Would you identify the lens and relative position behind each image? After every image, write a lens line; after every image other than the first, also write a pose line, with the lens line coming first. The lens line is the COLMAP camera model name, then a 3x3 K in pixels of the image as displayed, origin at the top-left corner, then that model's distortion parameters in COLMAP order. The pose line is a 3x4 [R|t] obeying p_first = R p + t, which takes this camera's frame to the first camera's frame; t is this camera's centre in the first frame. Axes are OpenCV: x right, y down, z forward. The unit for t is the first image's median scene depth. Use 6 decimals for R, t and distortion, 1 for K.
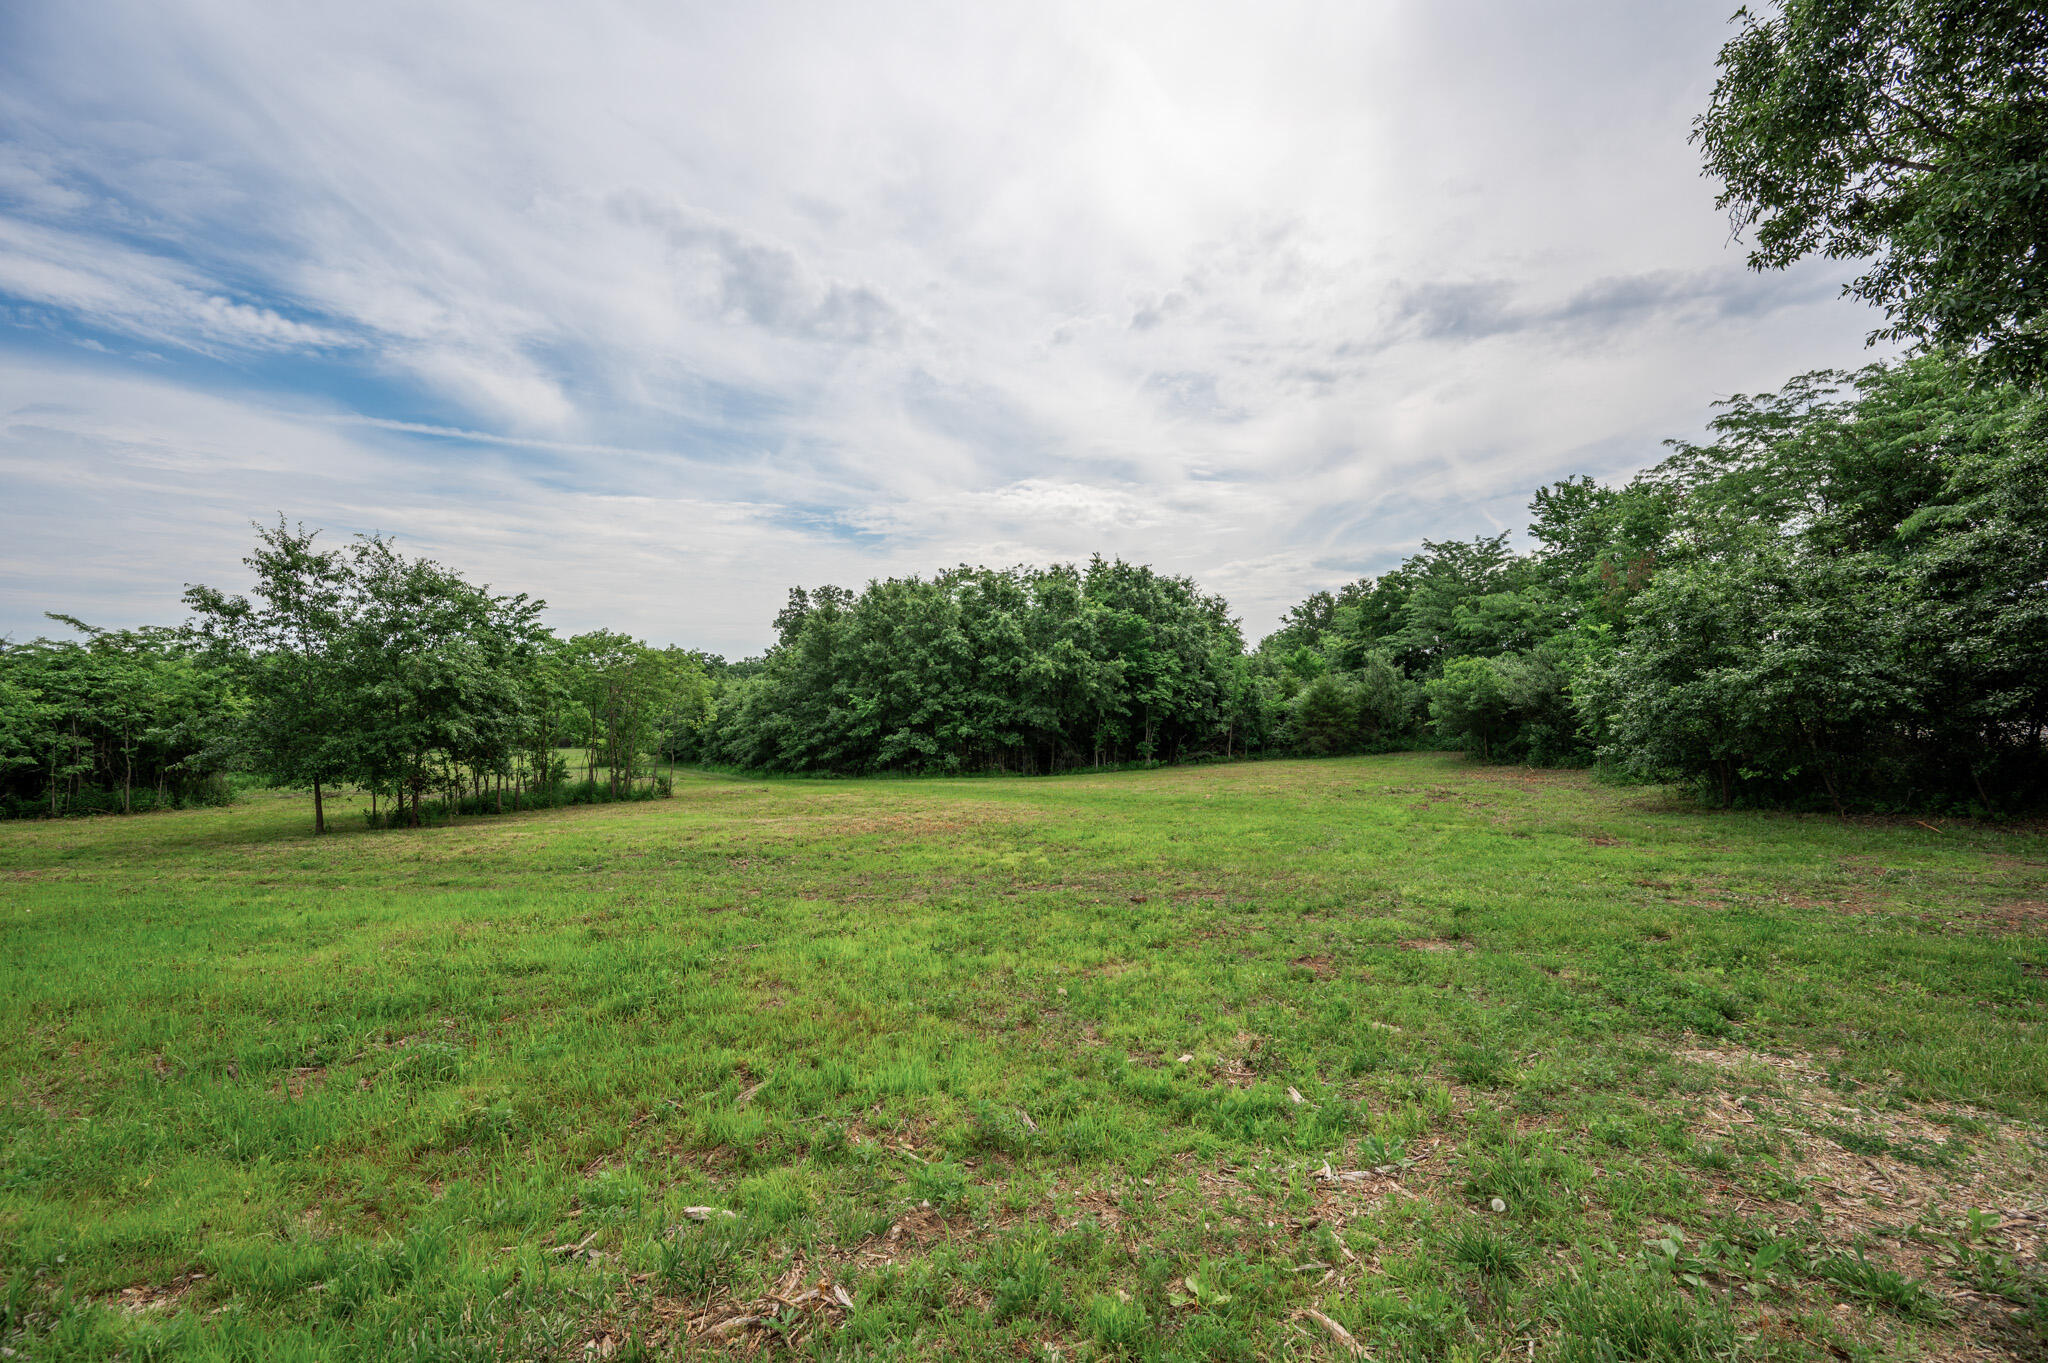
lens RADIAL K [[829.7, 0, 1017.4], [0, 829.7, 681.2], [0, 0, 1]] dist [0.000999, -0.000268]
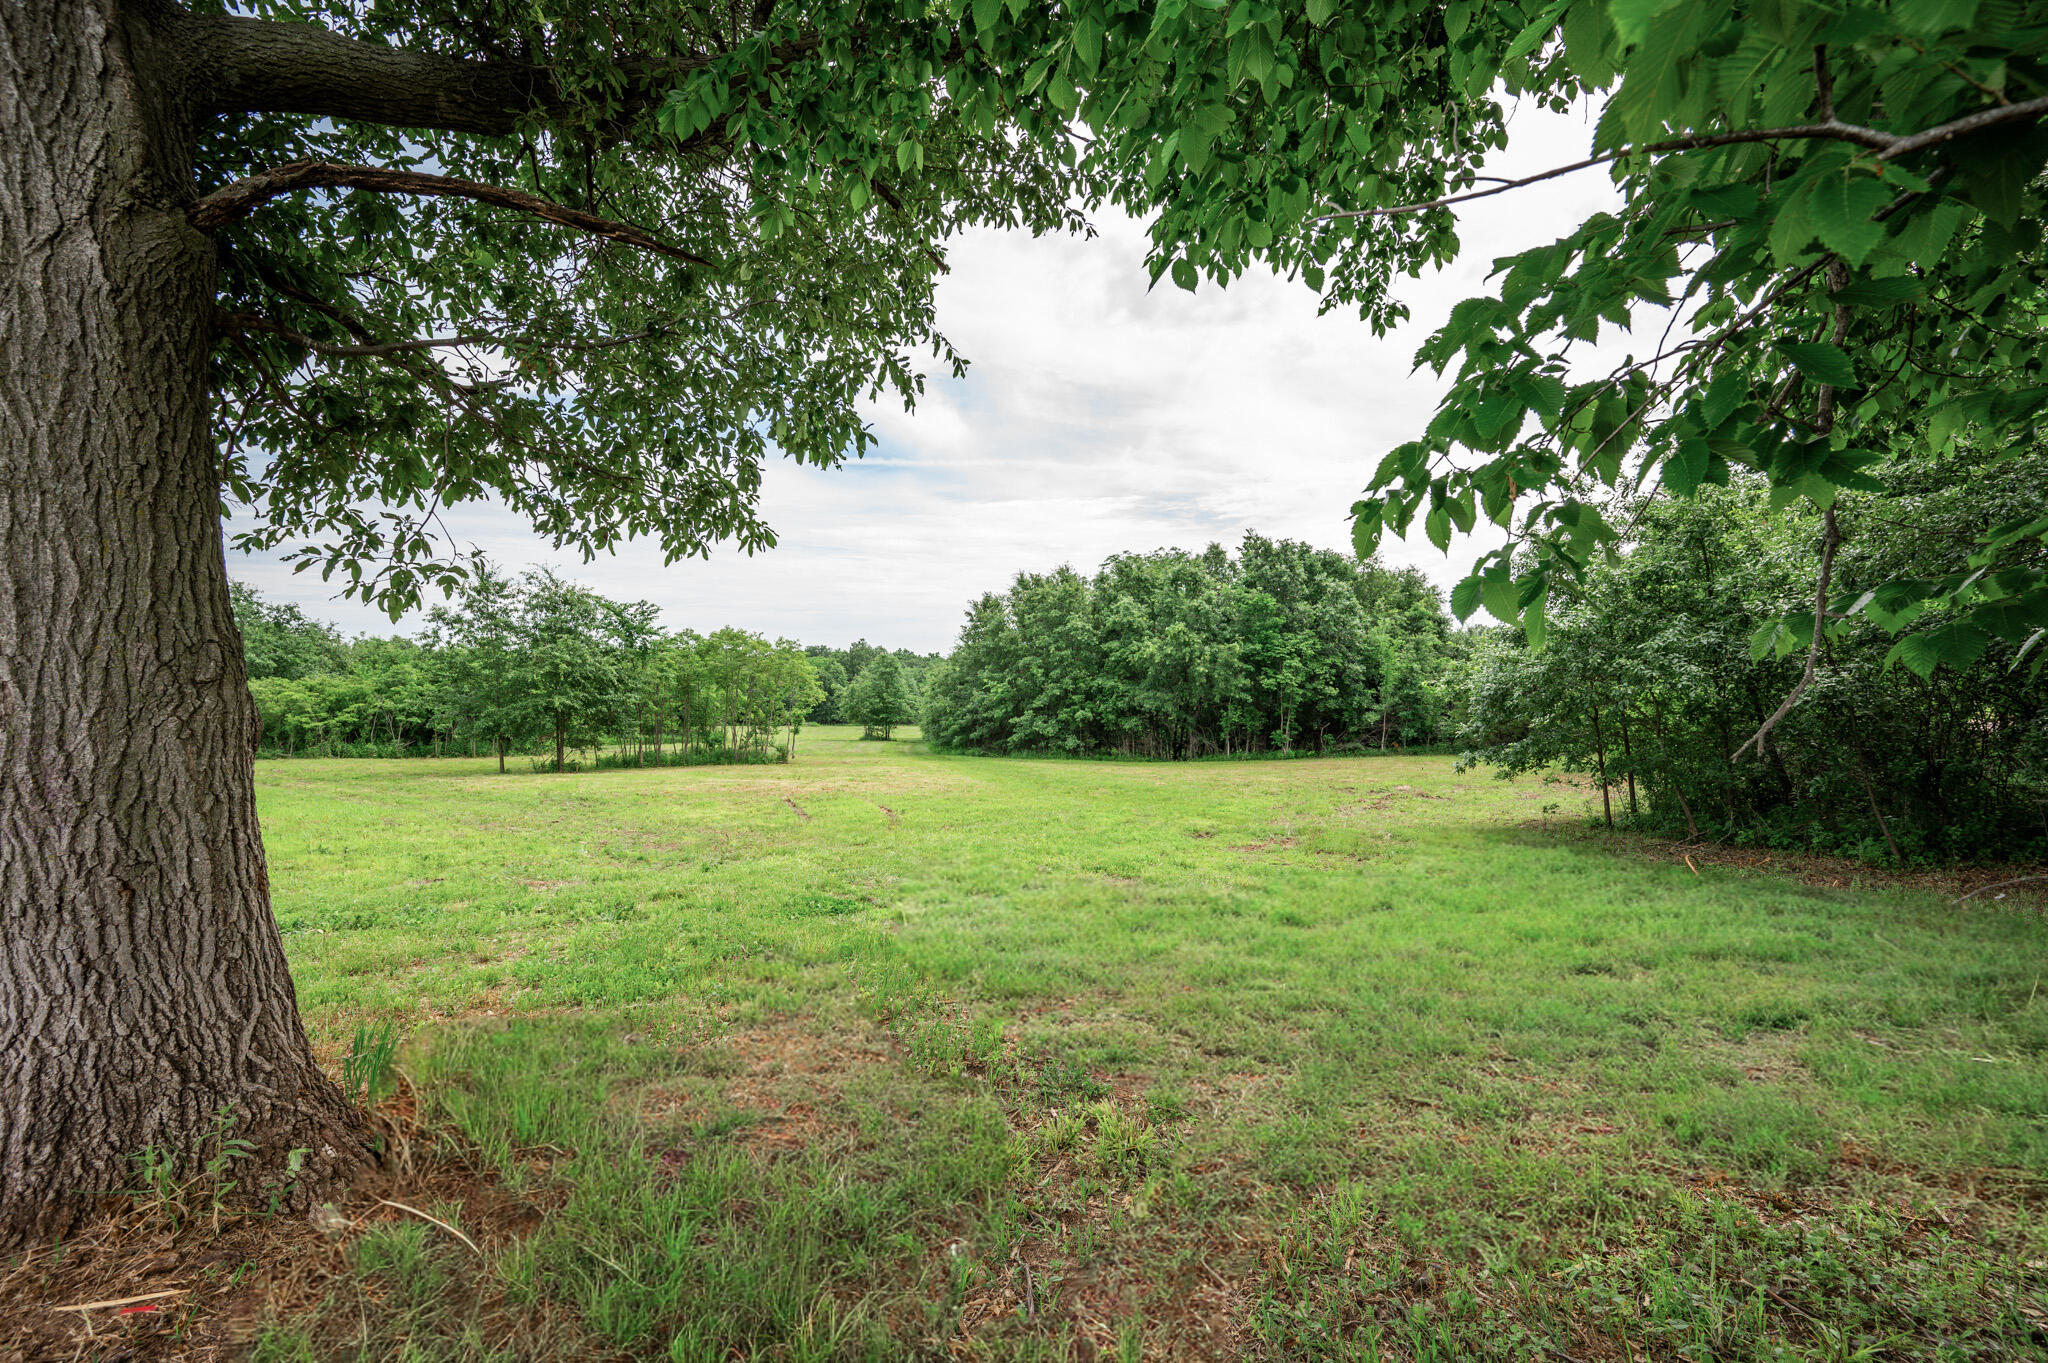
lens RADIAL K [[829.7, 0, 1021.1], [0, 829.7, 672.1], [0, 0, 1]] dist [0.000999, -0.000268]
pose [[0.910399, -0.002012, -0.413726, 0.287208], [0.004311, 0.999980, 0.004624, 0.002300], [0.413708, -0.005994, 0.910390, 0.029823]]
